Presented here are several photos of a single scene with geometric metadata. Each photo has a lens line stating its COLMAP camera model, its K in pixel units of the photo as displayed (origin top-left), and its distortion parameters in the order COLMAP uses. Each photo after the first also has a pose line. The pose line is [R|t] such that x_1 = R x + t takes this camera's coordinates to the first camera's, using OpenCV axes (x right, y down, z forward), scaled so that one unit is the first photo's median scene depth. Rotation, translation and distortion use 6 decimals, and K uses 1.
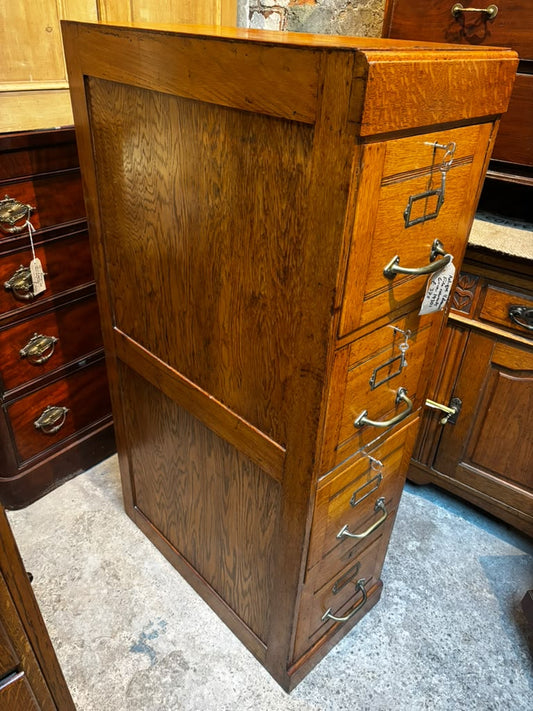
lens RADIAL K [[515.6, 0, 261.9], [0, 515.6, 352.3], [0, 0, 1]] dist [0.044087, -0.047130]
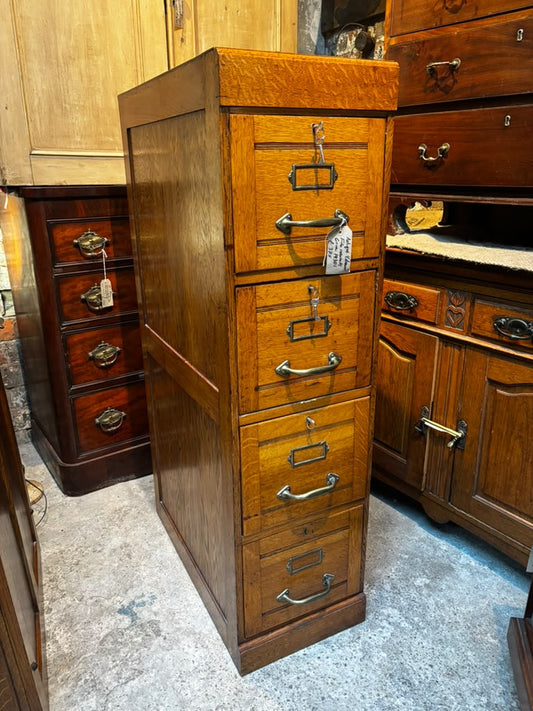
lens RADIAL K [[515.6, 0, 273.4], [0, 515.6, 358.3], [0, 0, 1]] dist [0.044087, -0.047130]
pose [[0.959892, 0.042011, -0.277203, 0.340477], [-0.101250, 0.973929, -0.203006, 0.239567], [0.261448, 0.222930, 0.939120, -0.061731]]
